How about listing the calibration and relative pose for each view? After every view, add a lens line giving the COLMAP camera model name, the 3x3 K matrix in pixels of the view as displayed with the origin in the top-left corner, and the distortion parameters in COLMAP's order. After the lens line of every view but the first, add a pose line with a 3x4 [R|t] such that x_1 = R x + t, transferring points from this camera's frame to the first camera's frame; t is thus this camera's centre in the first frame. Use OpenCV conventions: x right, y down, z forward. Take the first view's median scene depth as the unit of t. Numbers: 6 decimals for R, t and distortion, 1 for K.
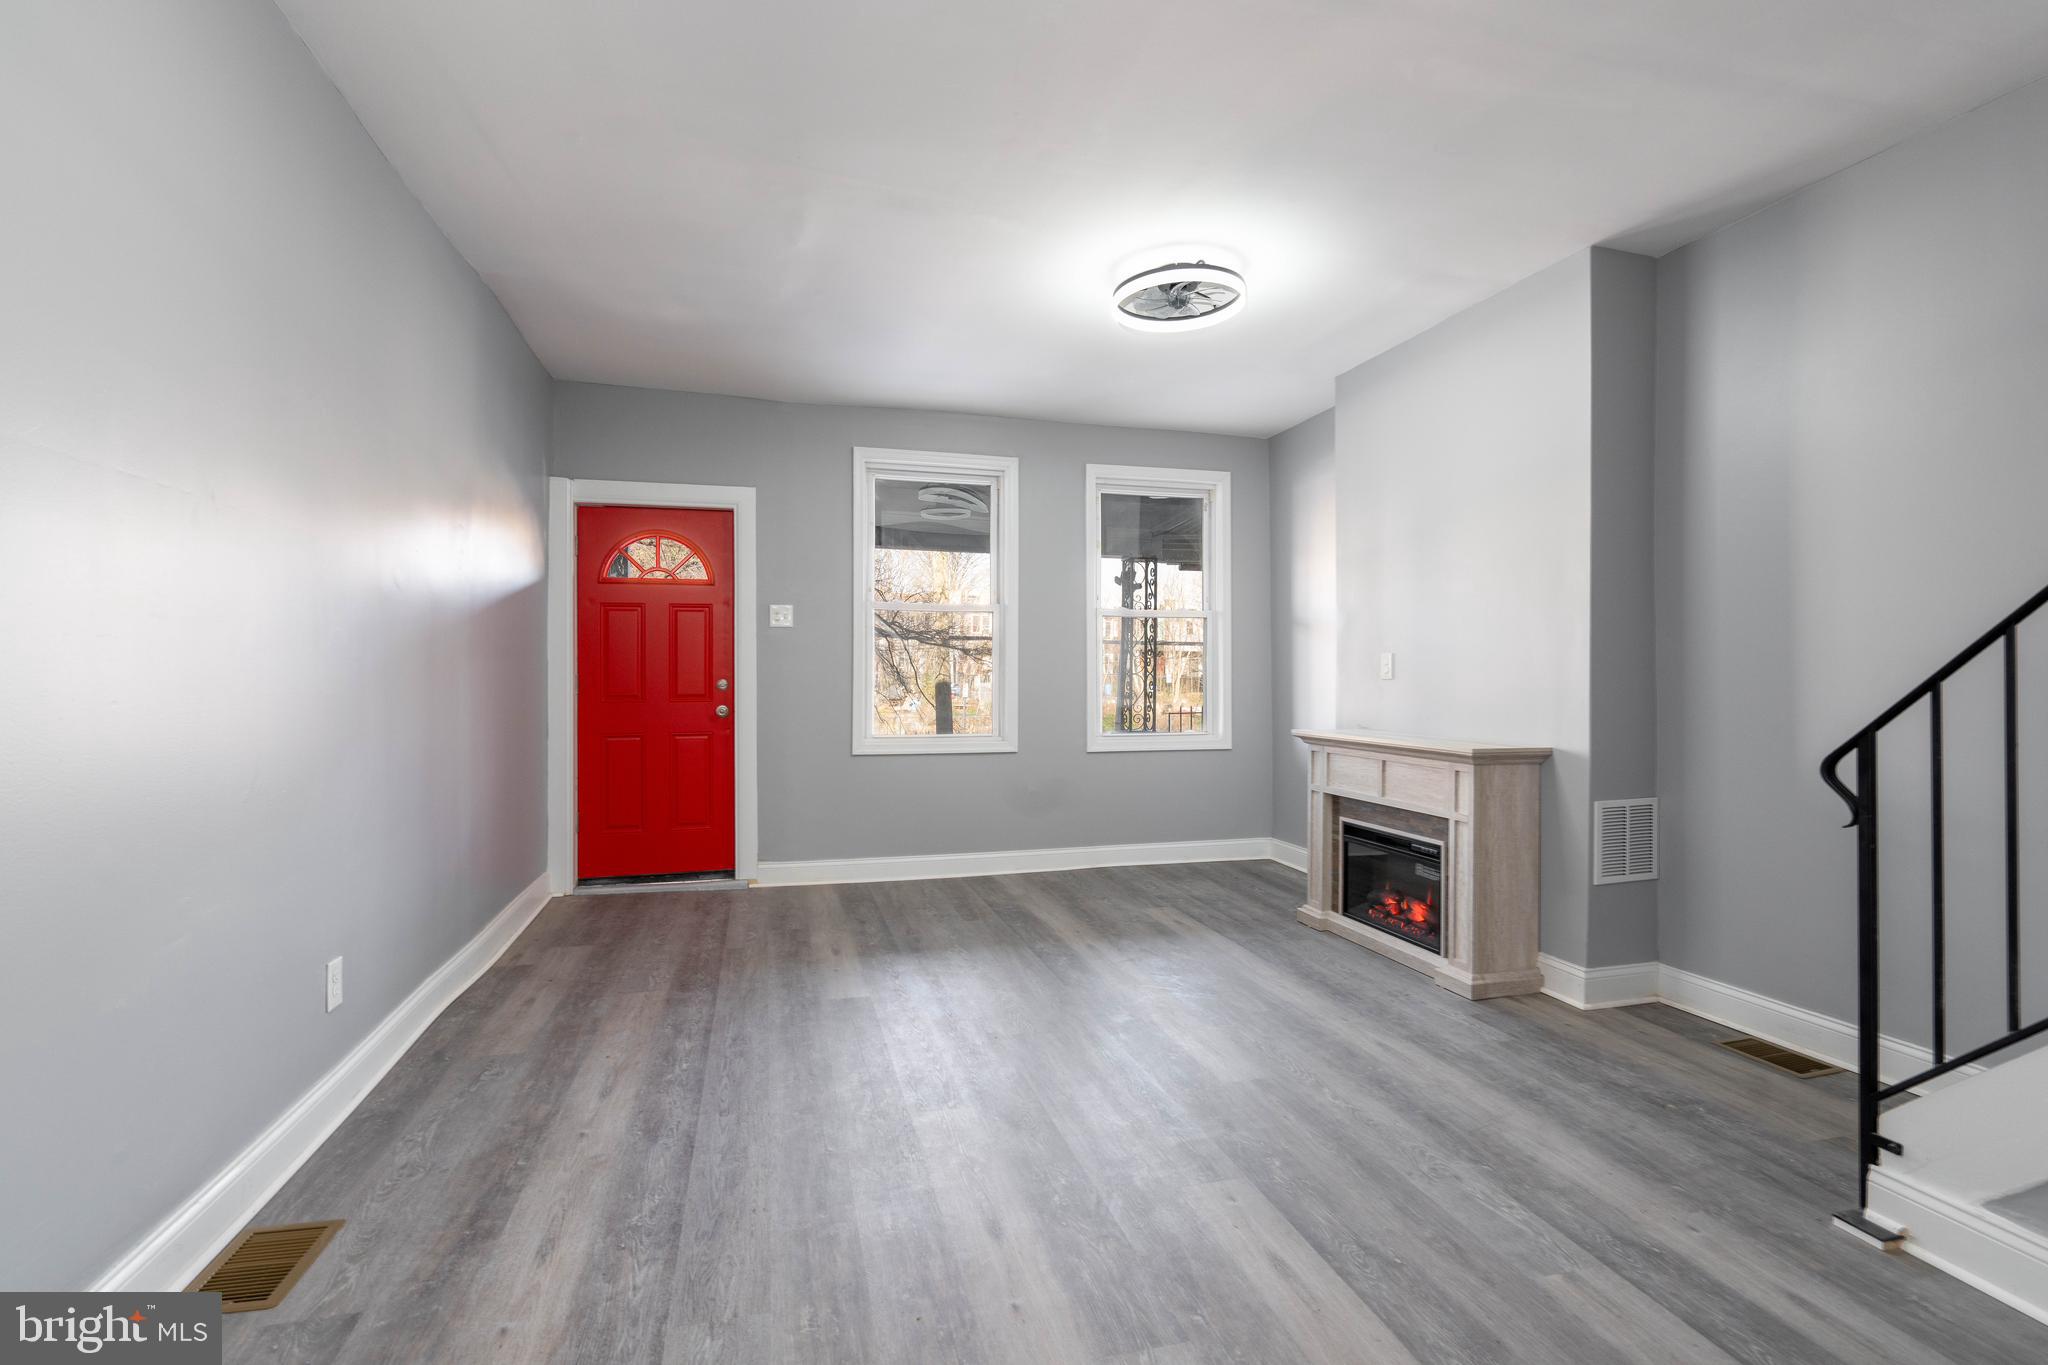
lens RADIAL K [[943.2, 0, 1027.9], [0, 943.2, 668.0], [0, 0, 1]] dist [-0.007123, 0.001731]
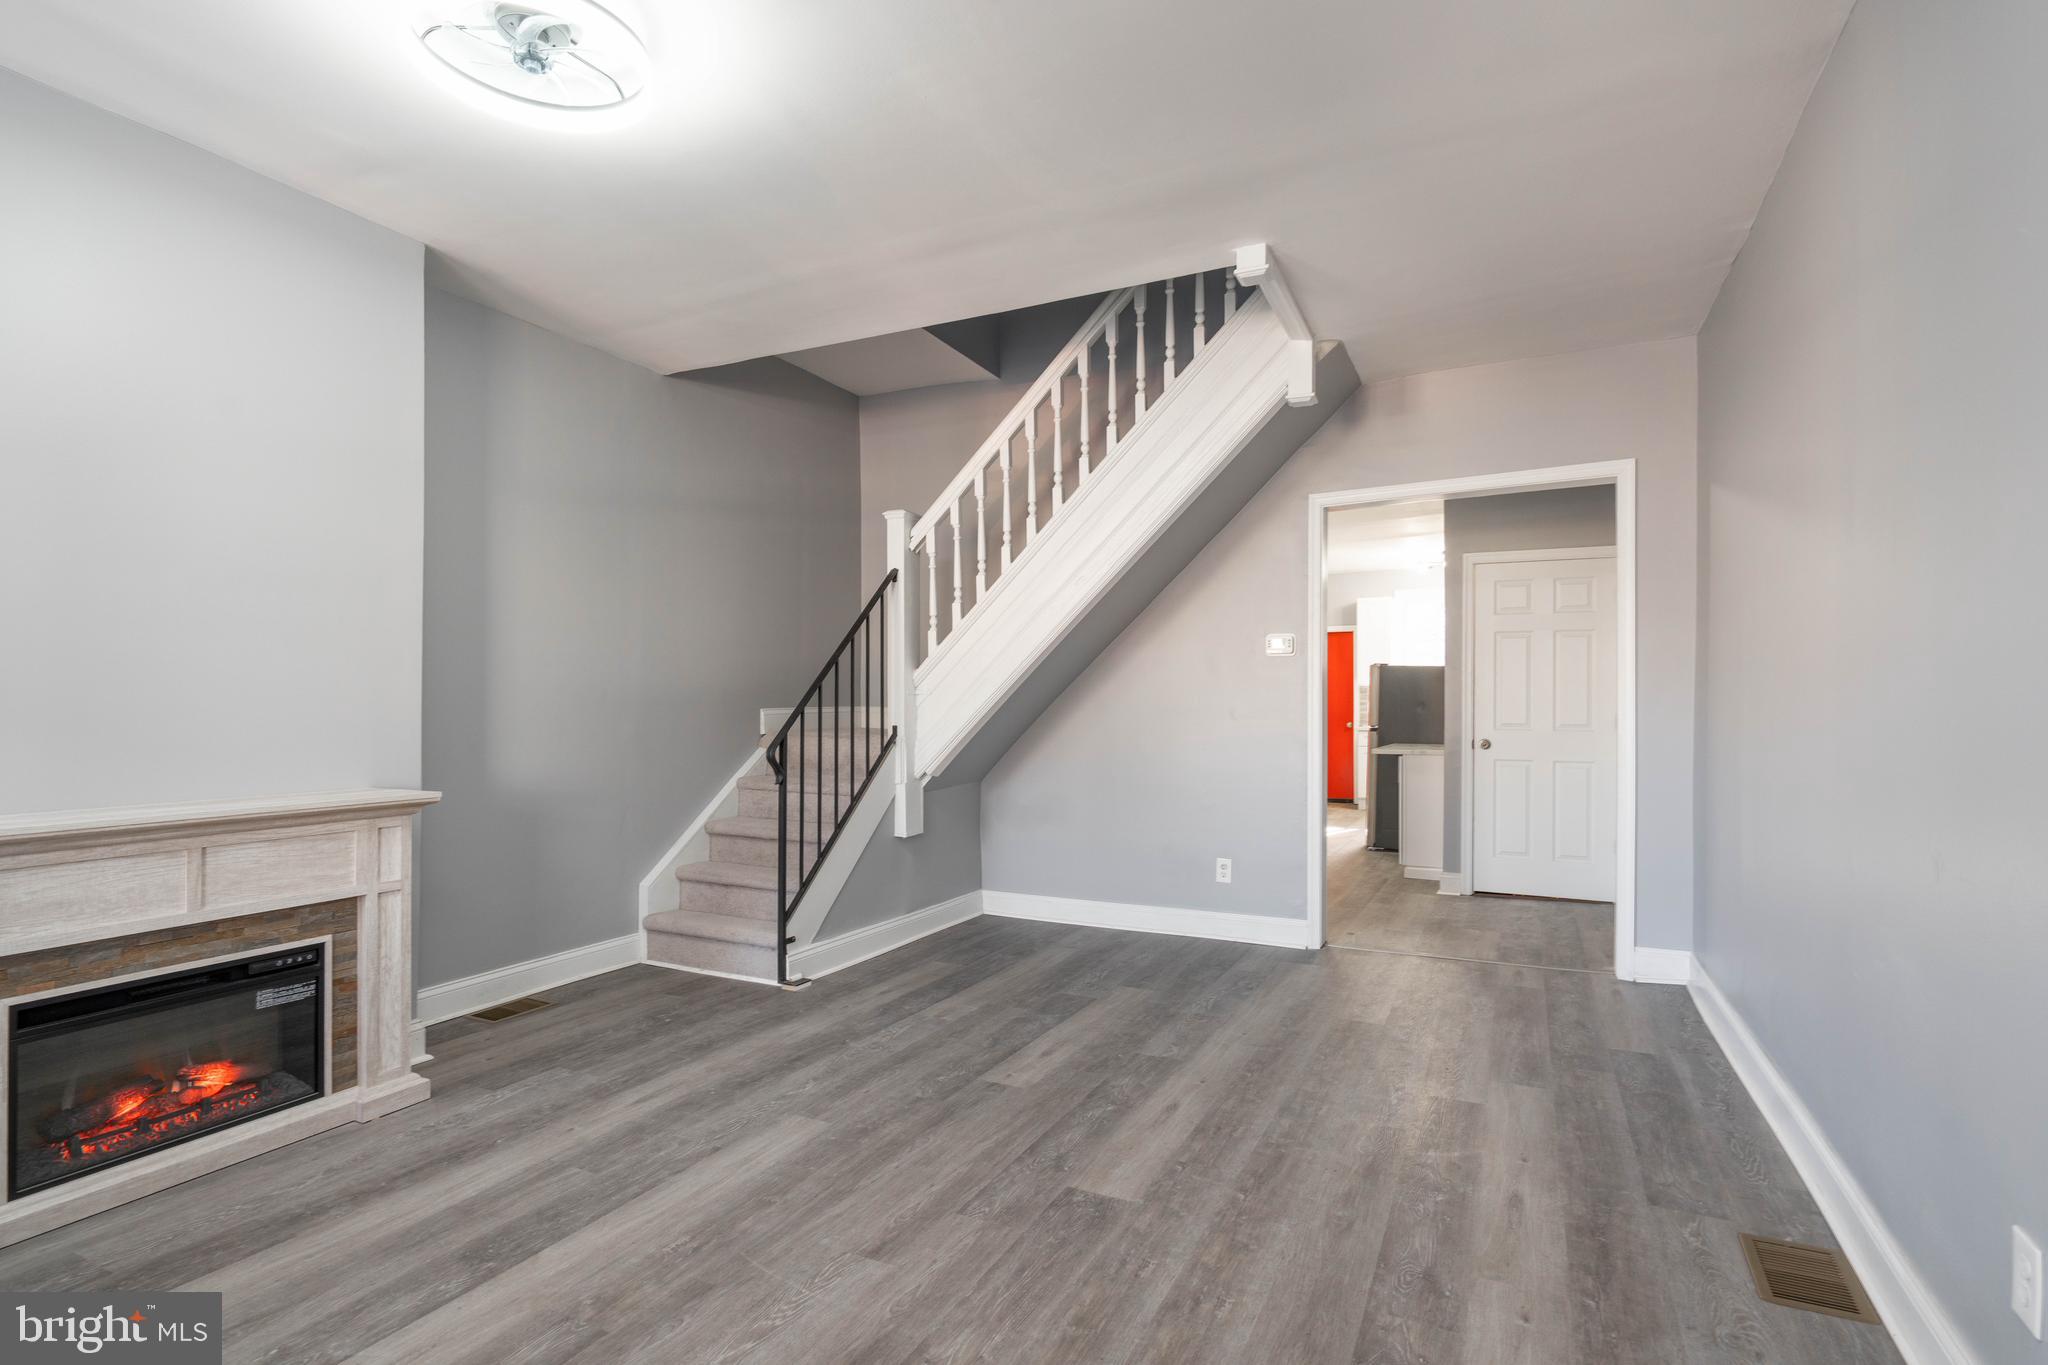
lens RADIAL K [[943.2, 0, 1035.6], [0, 943.2, 689.7], [0, 0, 1]] dist [-0.007123, 0.001731]
pose [[-0.737420, 0.005336, 0.675413, -0.515439], [-0.007387, 0.999845, -0.015964, 0.004968], [-0.675394, -0.016762, -0.737267, 1.354384]]
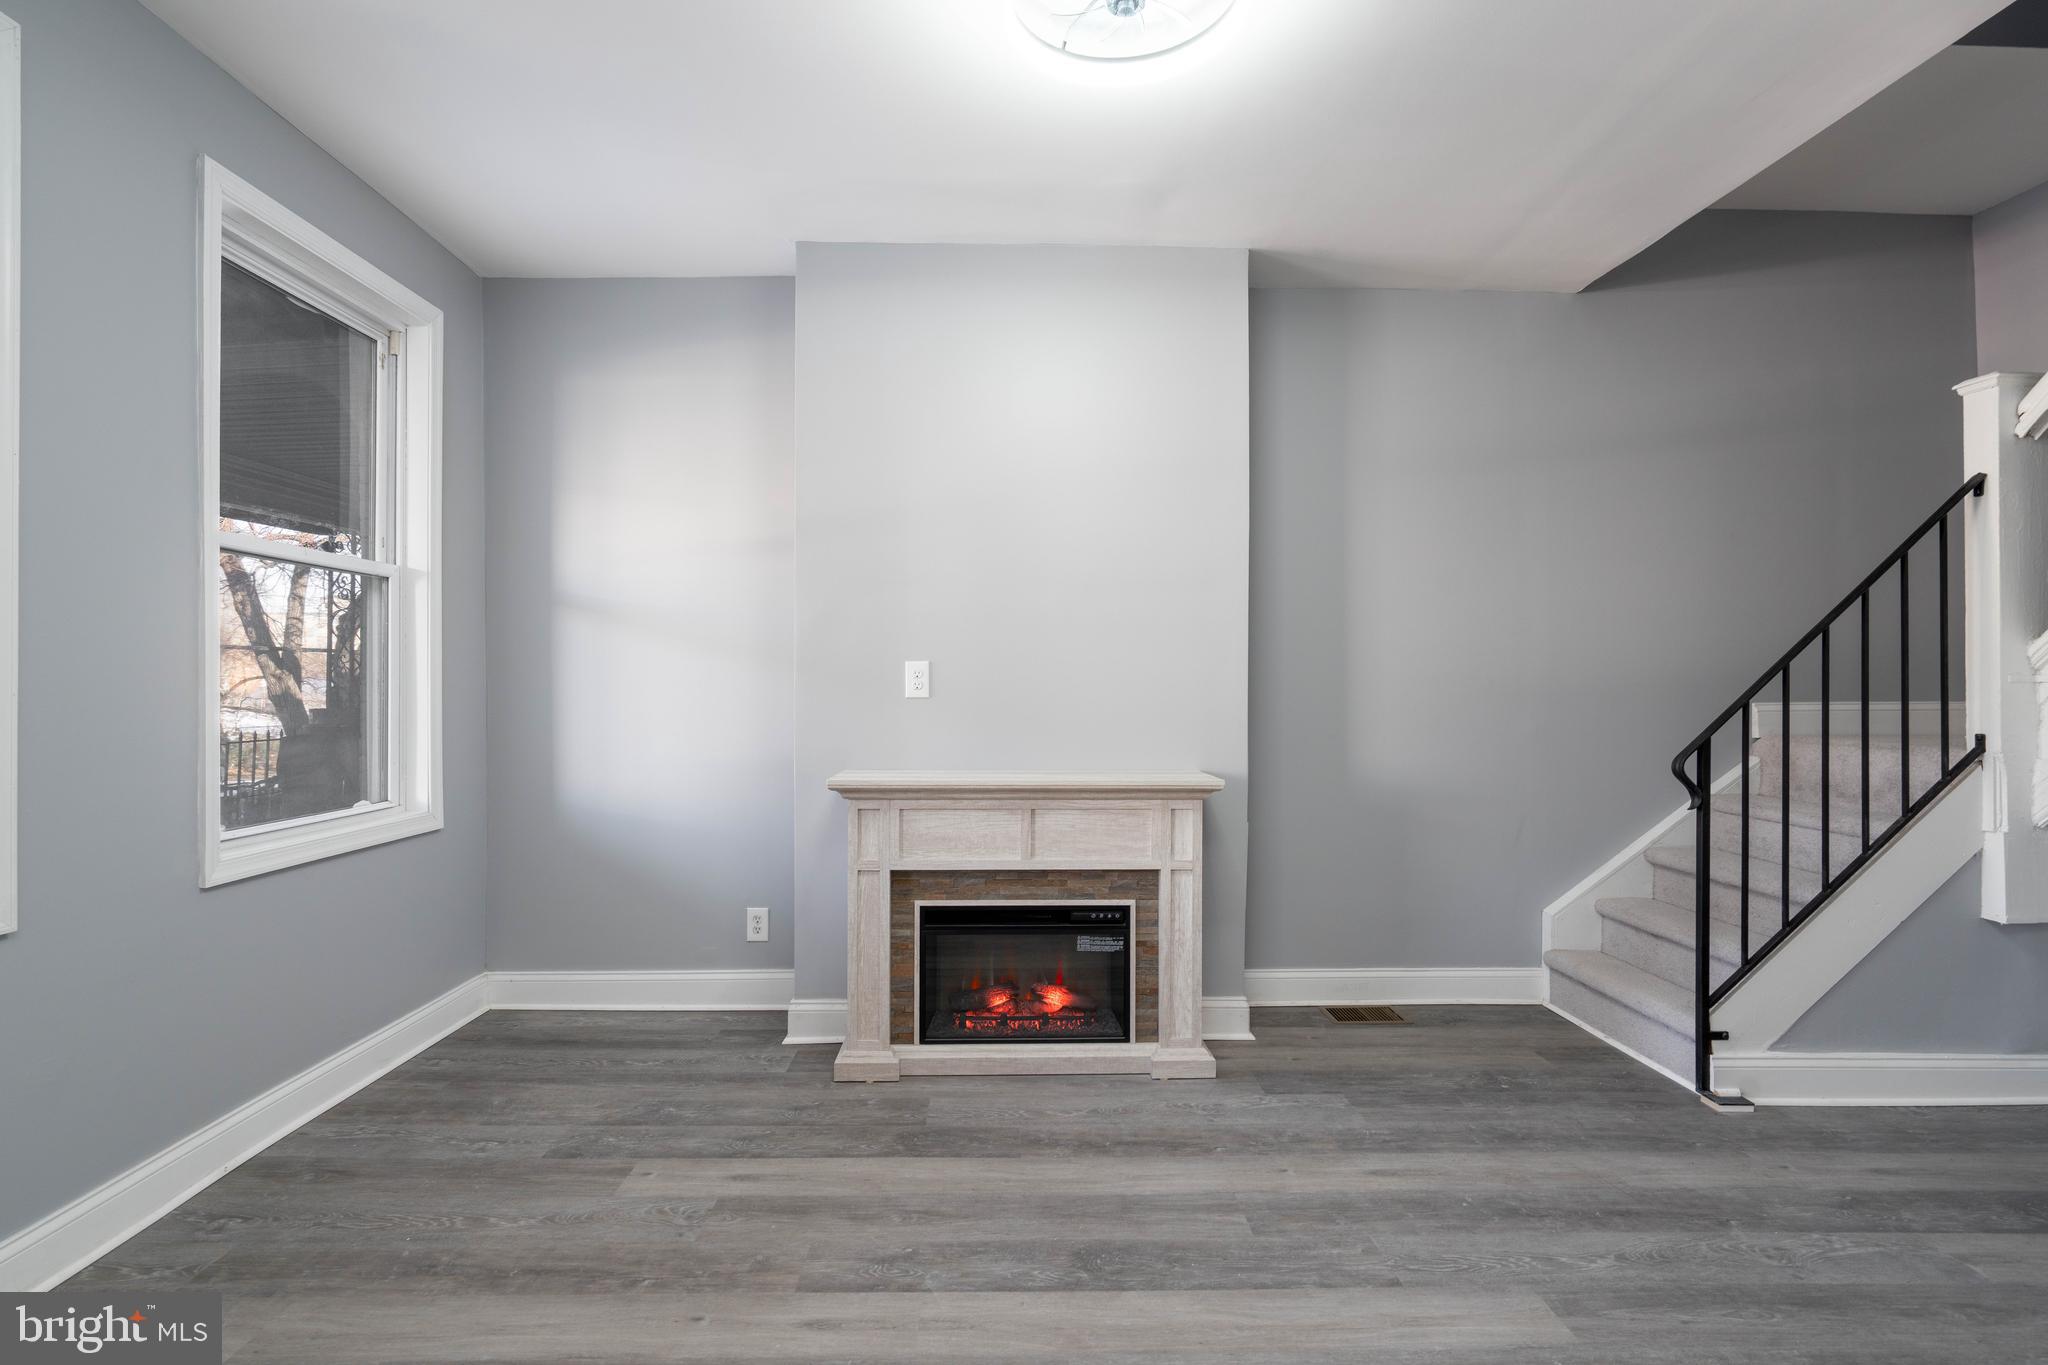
lens RADIAL K [[943.2, 0, 1011.9], [0, 943.2, 682.8], [0, 0, 1]] dist [-0.007123, 0.001731]
pose [[0.245780, 0.004589, 0.969315, -0.426741], [-0.010093, 0.999947, -0.002174, 0.001814], [-0.969273, -0.009249, 0.245813, 1.049640]]
